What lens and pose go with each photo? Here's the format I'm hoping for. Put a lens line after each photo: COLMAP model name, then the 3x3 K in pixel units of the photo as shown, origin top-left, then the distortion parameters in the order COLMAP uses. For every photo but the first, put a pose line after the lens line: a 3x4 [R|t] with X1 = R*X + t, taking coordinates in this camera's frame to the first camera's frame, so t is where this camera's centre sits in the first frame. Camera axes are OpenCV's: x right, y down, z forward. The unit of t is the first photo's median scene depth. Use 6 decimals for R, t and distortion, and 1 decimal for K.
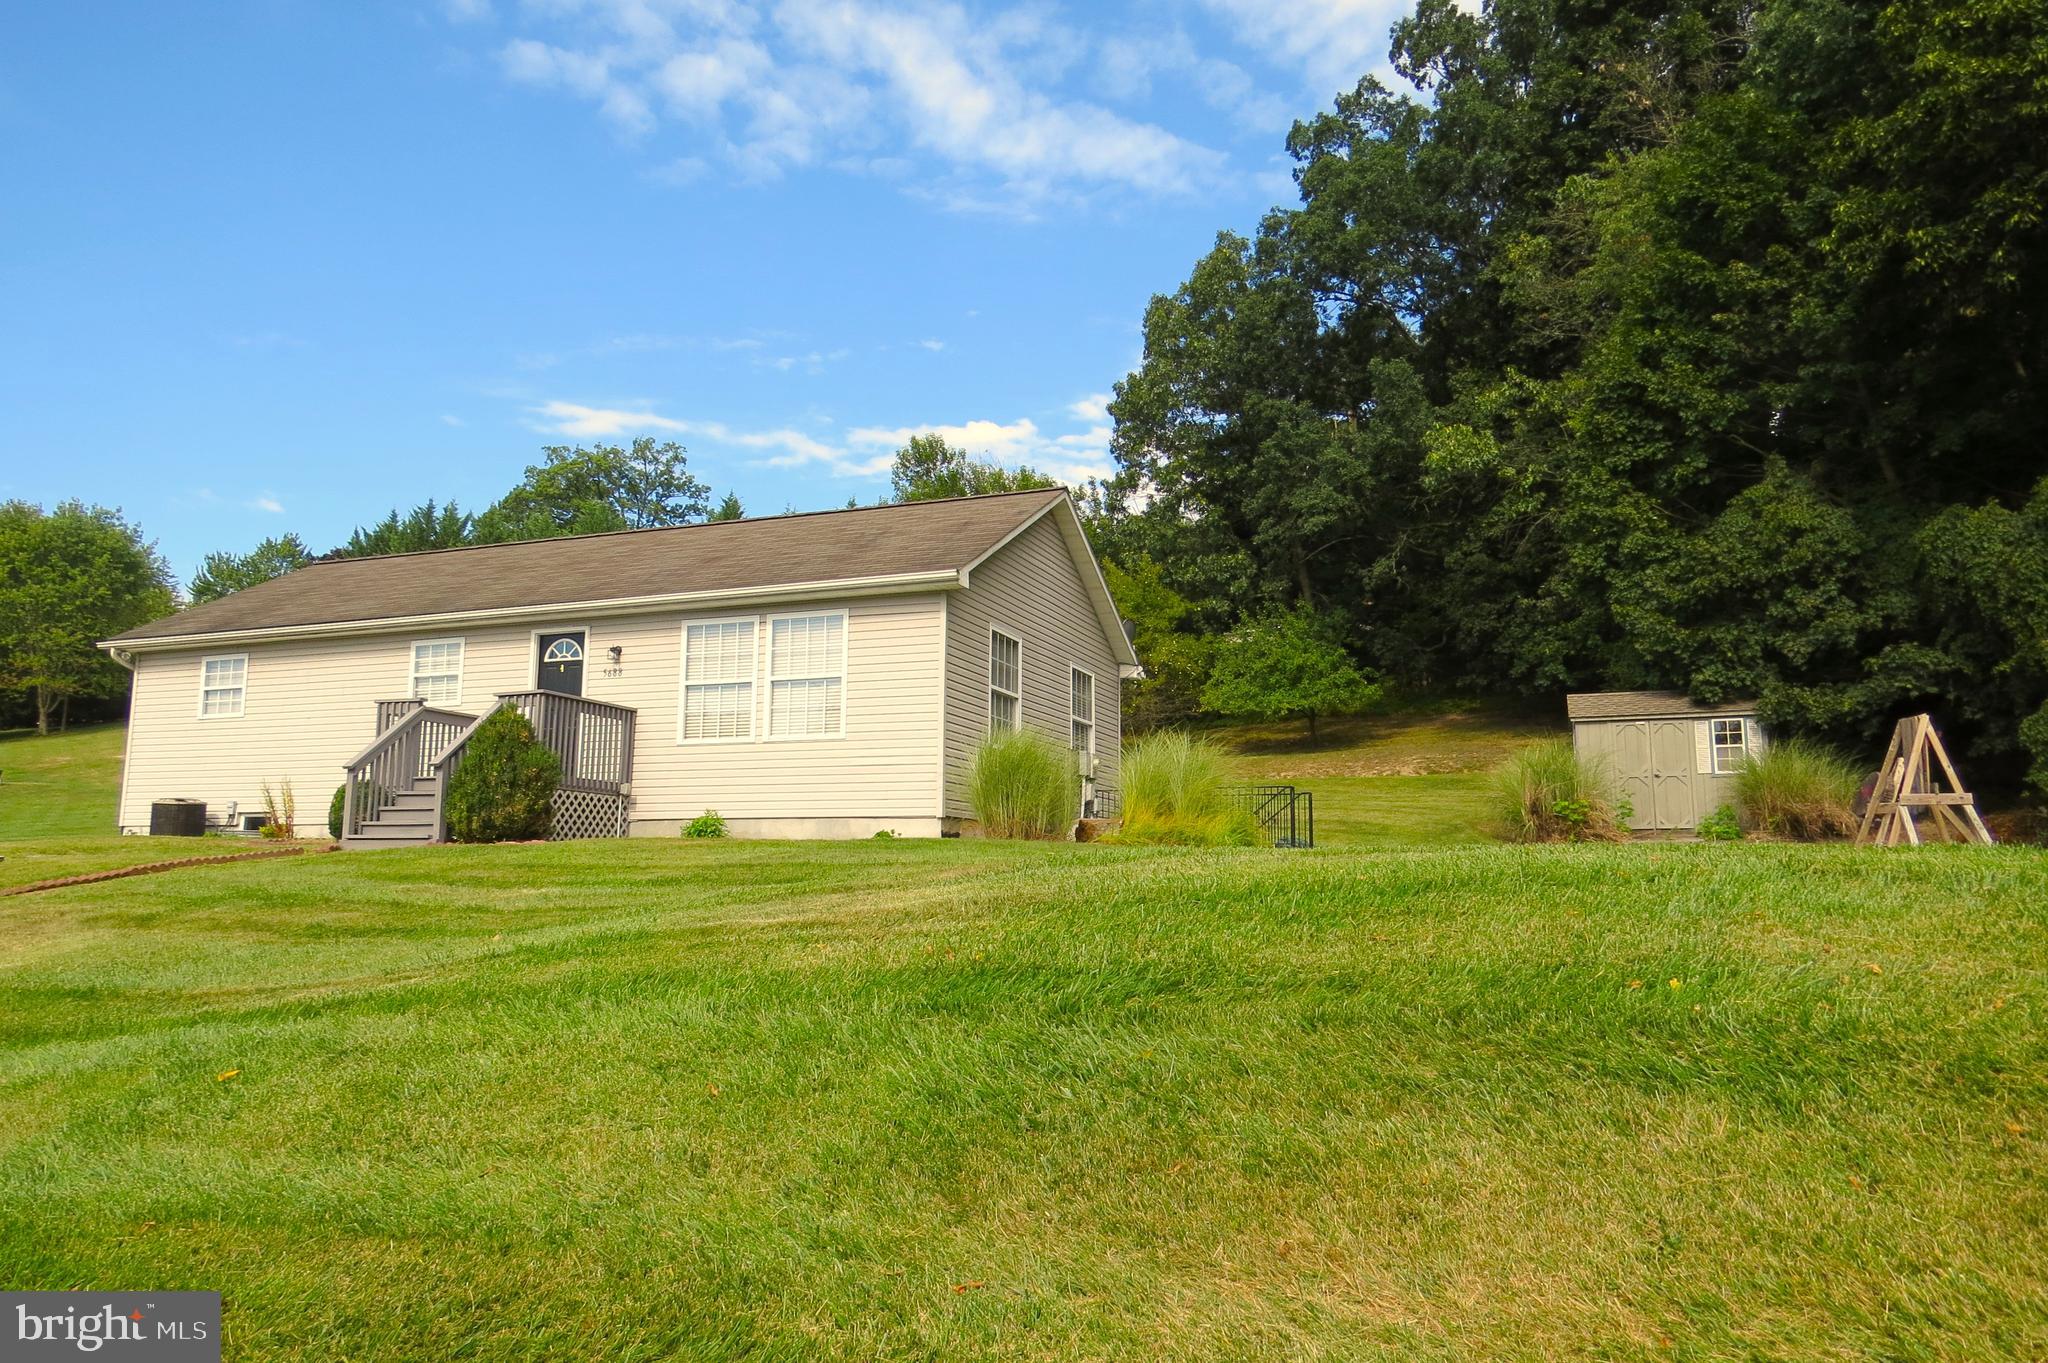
lens RADIAL K [[1449.6, 0, 1024.0], [0, 1449.6, 681.5], [0, 0, 1]] dist [-0.022619, 0.003672]
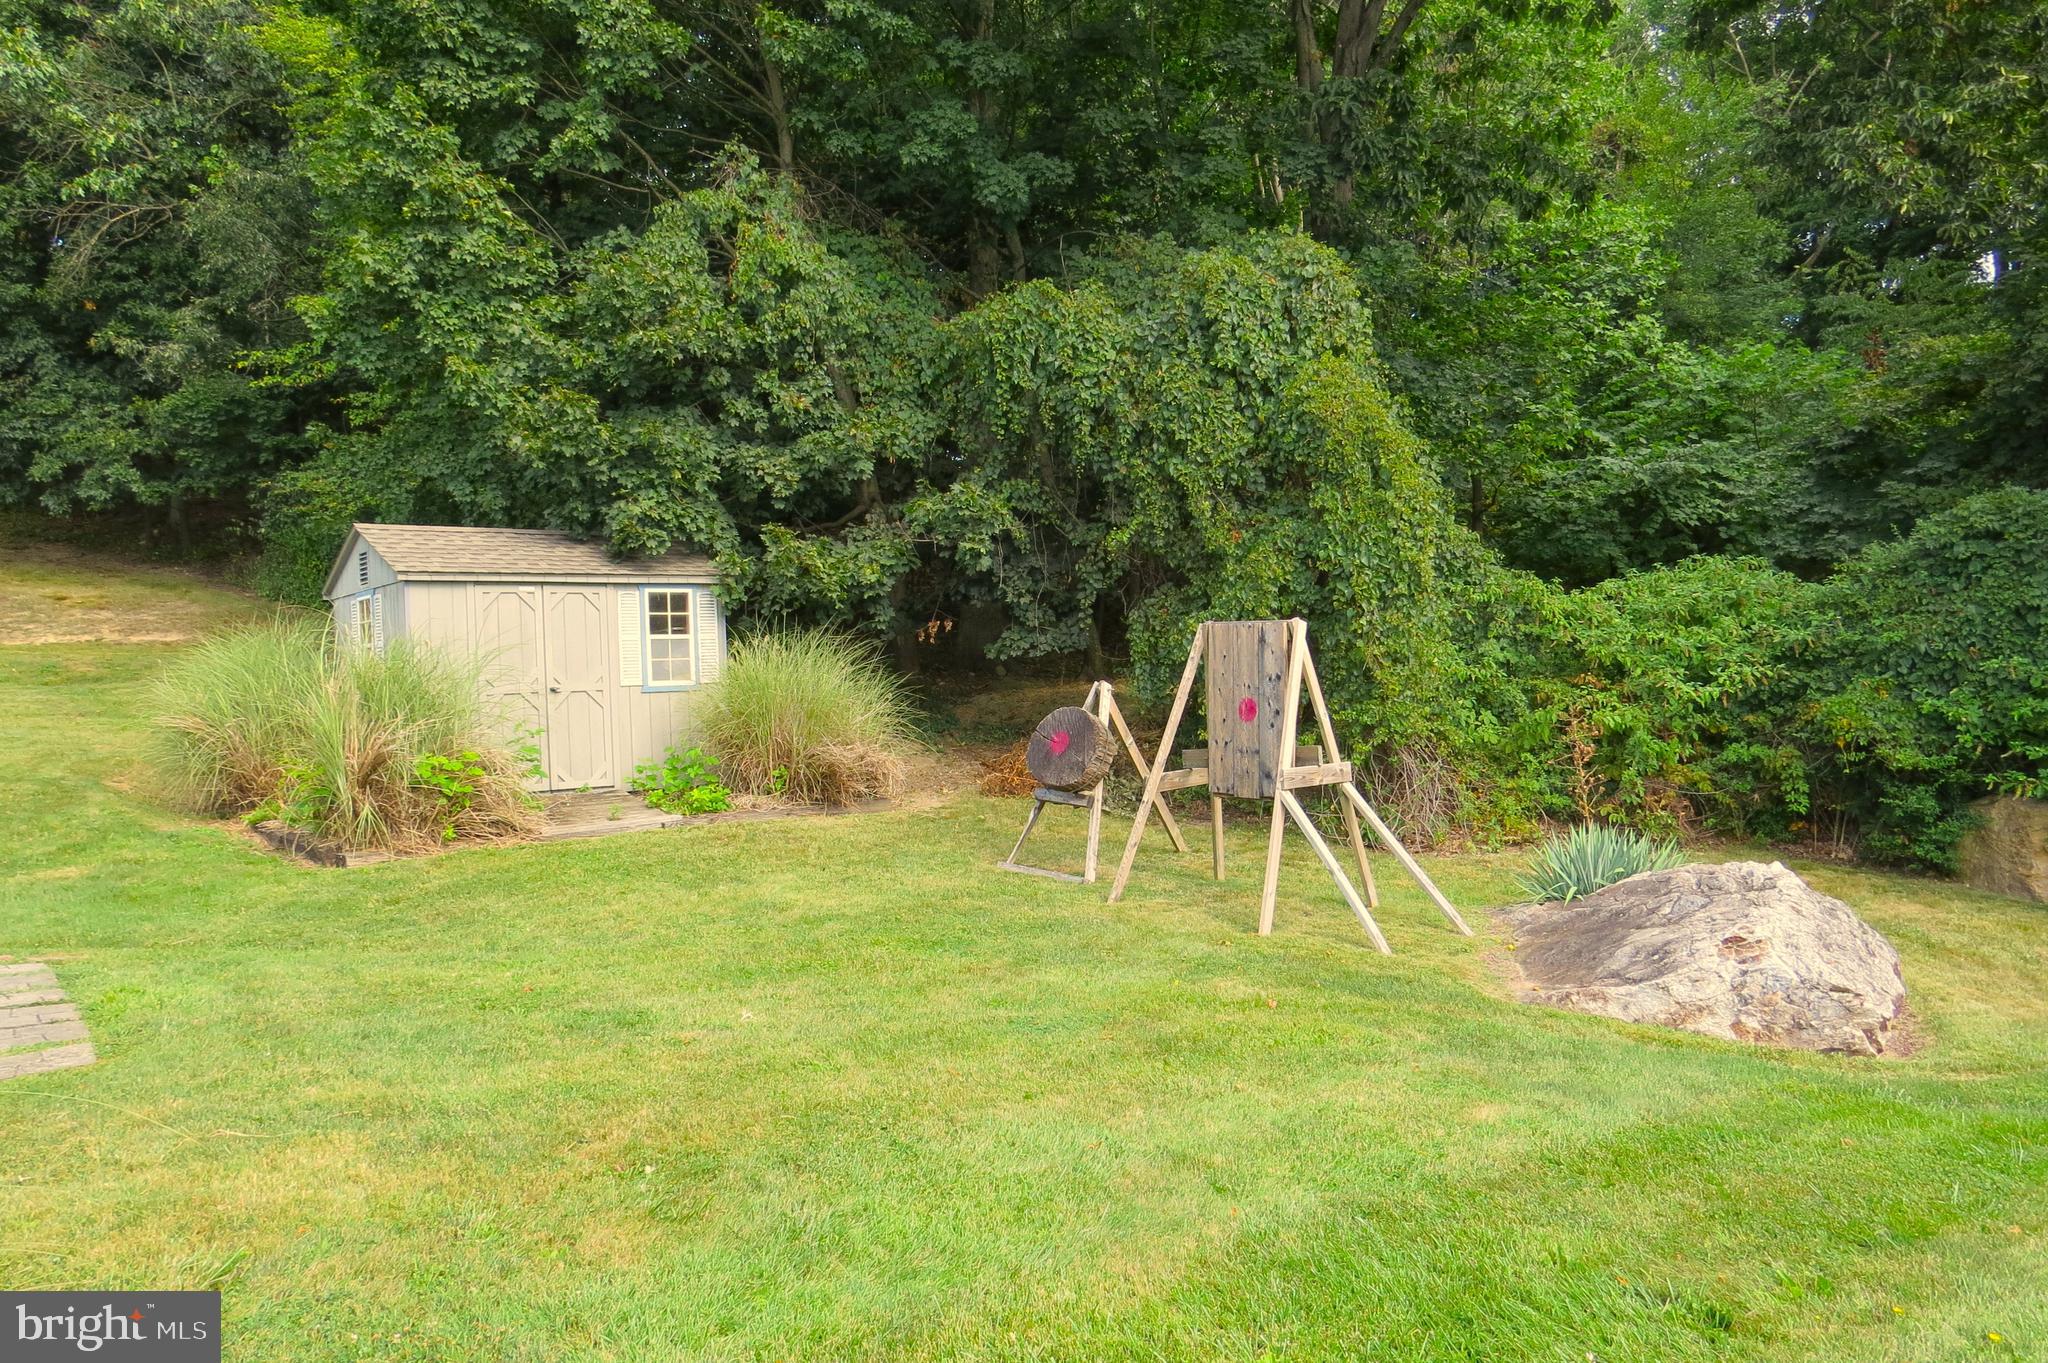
lens RADIAL K [[1449.6, 0, 1024.0], [0, 1449.6, 681.5], [0, 0, 1]] dist [-0.022619, 0.003672]
pose [[0.519380, -0.017641, 0.854361, 0.074880], [-0.077818, 0.994657, 0.067844, 0.012685], [-0.850993, -0.101721, 0.515232, 0.581766]]
